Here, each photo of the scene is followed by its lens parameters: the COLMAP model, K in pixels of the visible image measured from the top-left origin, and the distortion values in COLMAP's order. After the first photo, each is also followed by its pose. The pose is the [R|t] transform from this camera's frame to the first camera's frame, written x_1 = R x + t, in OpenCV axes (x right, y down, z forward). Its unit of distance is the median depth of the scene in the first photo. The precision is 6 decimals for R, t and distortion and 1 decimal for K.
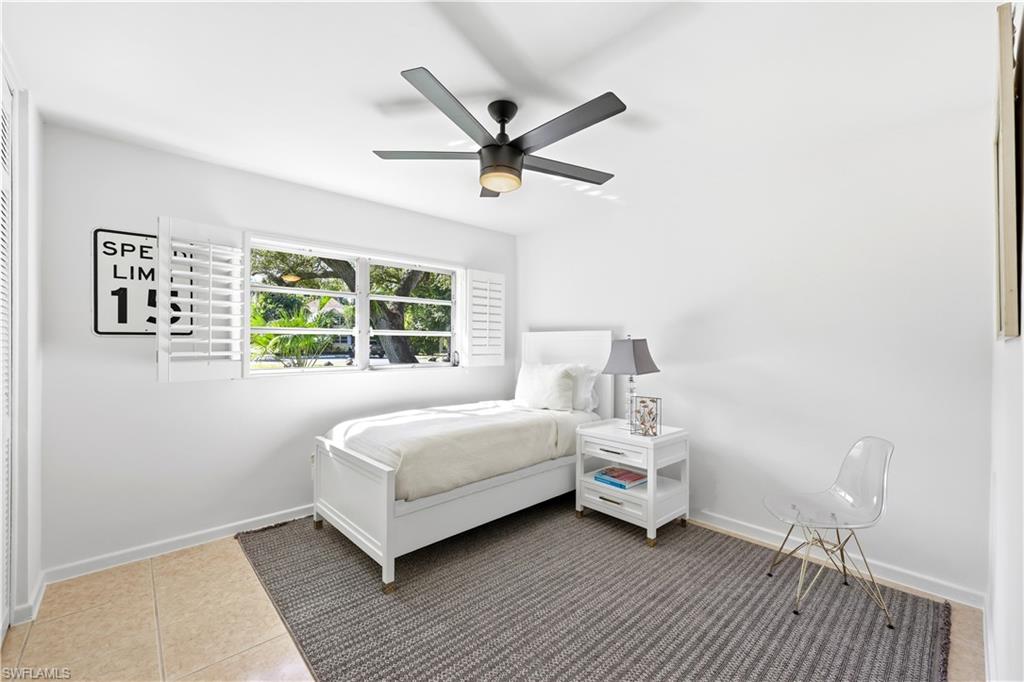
lens RADIAL K [[421.6, 0, 517.4], [0, 421.6, 343.5], [0, 0, 1]] dist [-0.000016, -0.000010]
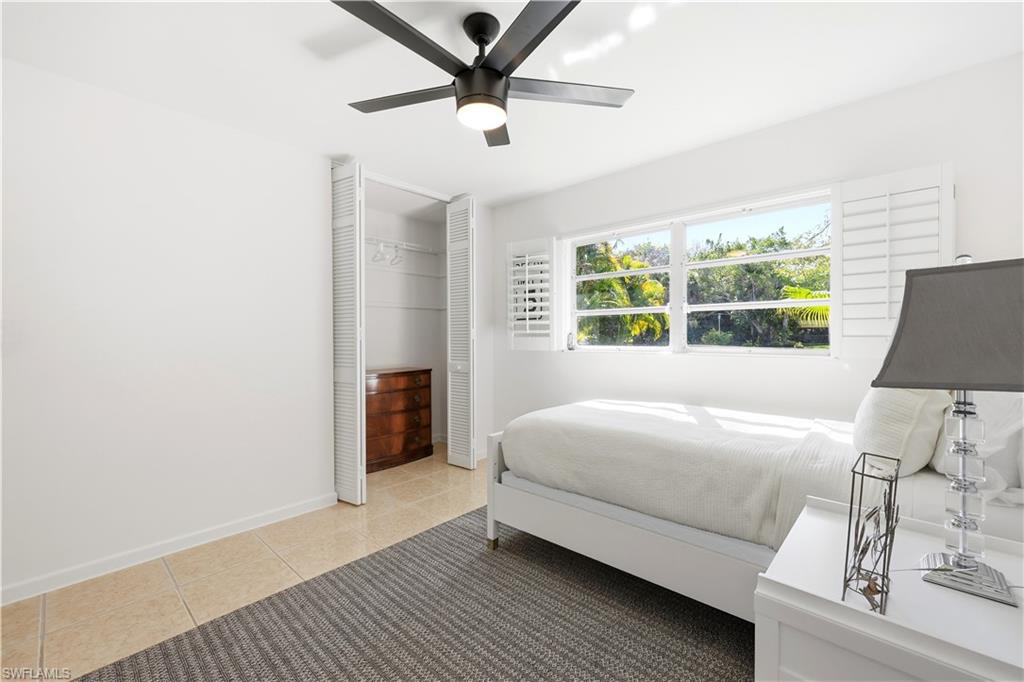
lens RADIAL K [[420.2, 0, 512.0], [0, 420.2, 341.0], [0, 0, 1]] dist [-0.000615, -0.000125]
pose [[0.077388, 0.006451, -0.996980, 0.618449], [0.001464, 0.999977, 0.006584, 0.043756], [0.997000, -0.001969, 0.077377, 0.783669]]
